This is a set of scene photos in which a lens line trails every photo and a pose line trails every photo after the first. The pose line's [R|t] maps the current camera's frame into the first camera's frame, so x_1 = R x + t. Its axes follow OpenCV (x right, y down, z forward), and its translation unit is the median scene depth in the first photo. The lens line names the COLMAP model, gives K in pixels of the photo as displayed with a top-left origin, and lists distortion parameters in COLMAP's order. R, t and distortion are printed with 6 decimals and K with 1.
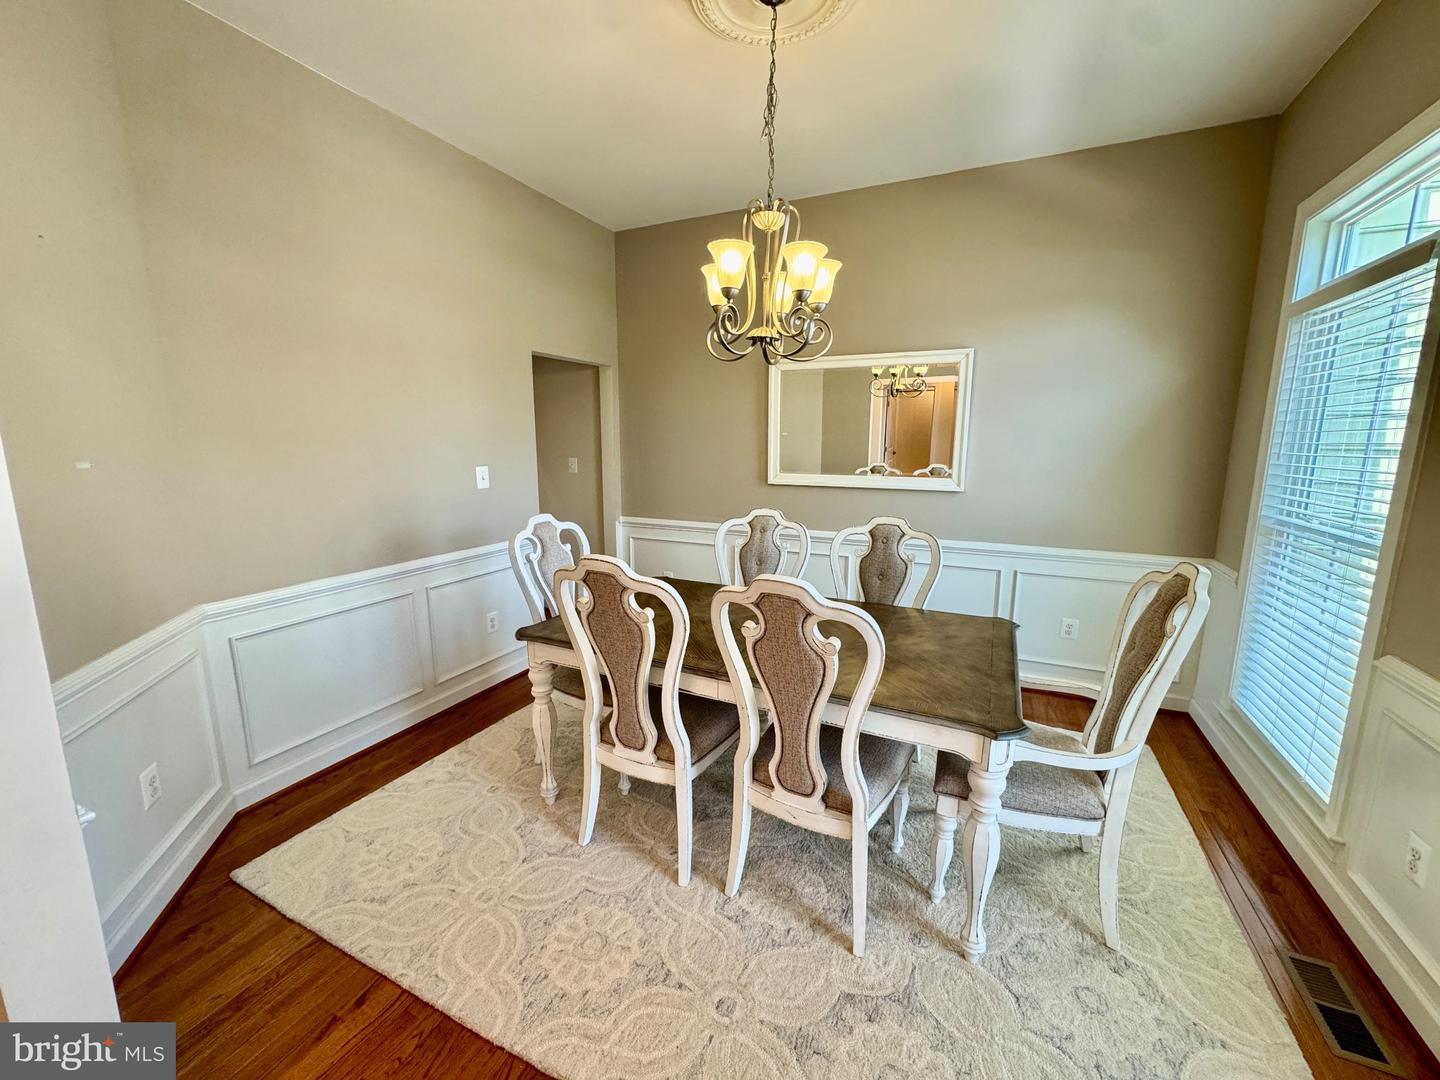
lens RADIAL K [[575.3, 0, 725.2], [0, 575.3, 537.6], [0, 0, 1]] dist [-0.002935, 0.000356]
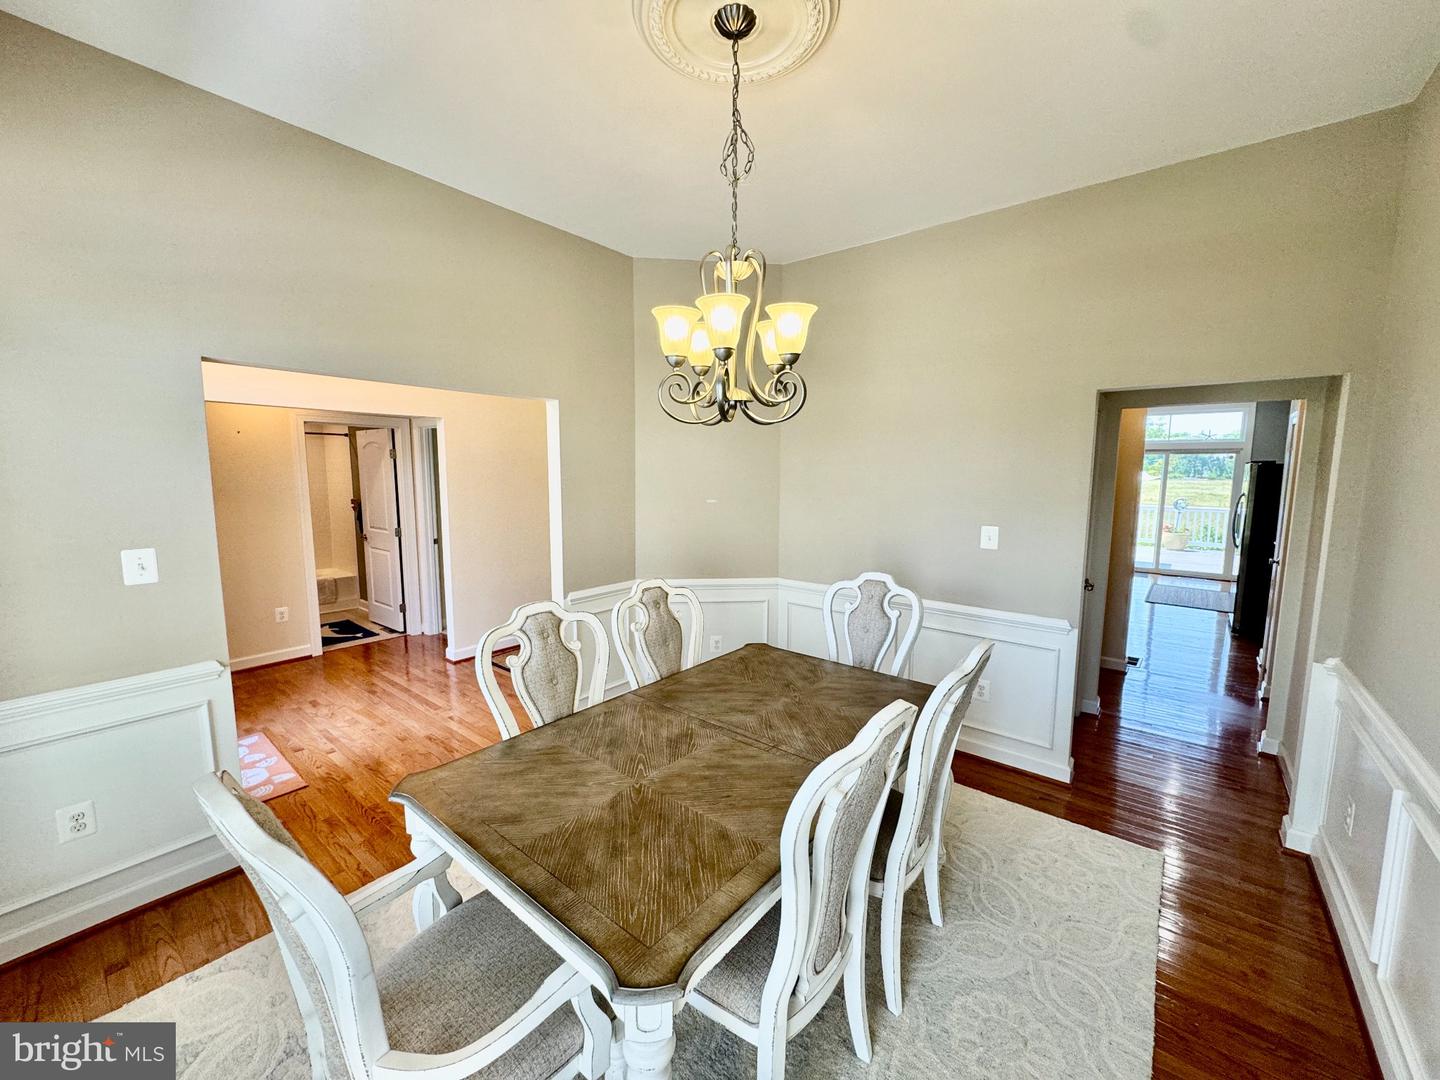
lens RADIAL K [[575.3, 0, 721.6], [0, 575.3, 542.3], [0, 0, 1]] dist [-0.002935, 0.000356]
pose [[-0.246799, 0.103040, -0.963573, 1.224611], [-0.166385, 0.975060, 0.146884, -0.328075], [0.954676, 0.196575, -0.223499, 1.588456]]
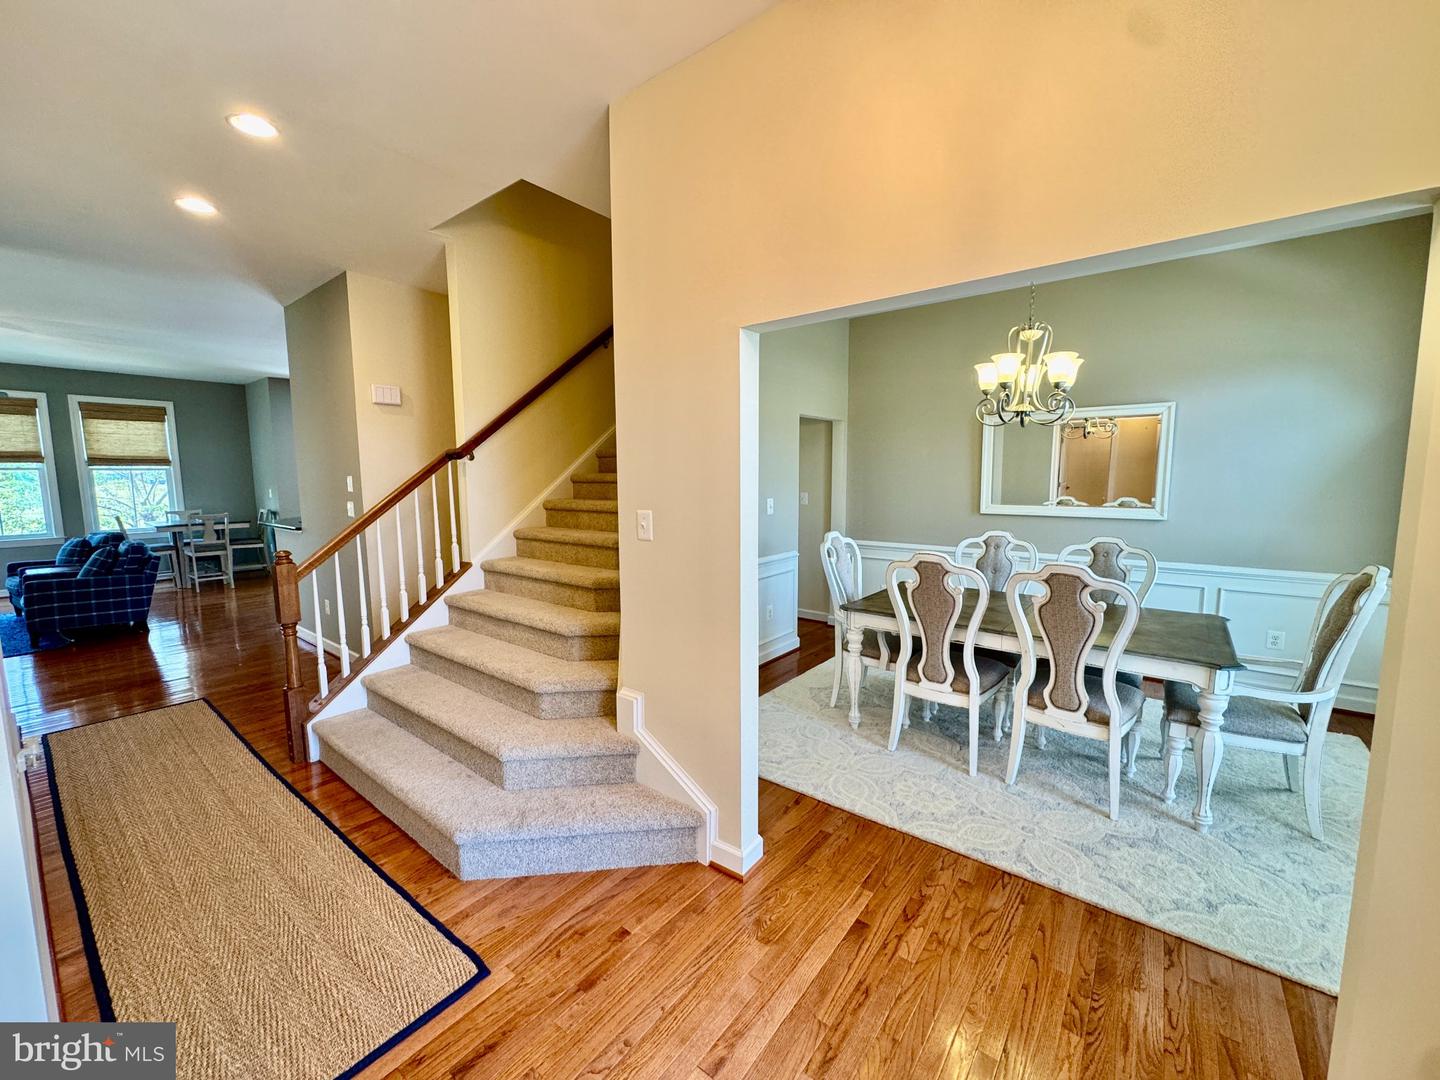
lens RADIAL K [[575.3, 0, 724.9], [0, 575.3, 535.9], [0, 0, 1]] dist [-0.002935, 0.000356]
pose [[0.974891, 0.014827, -0.222187, -0.403596], [-0.028727, 0.997817, -0.059461, 0.094779], [0.220820, 0.064351, 0.973189, -0.677439]]
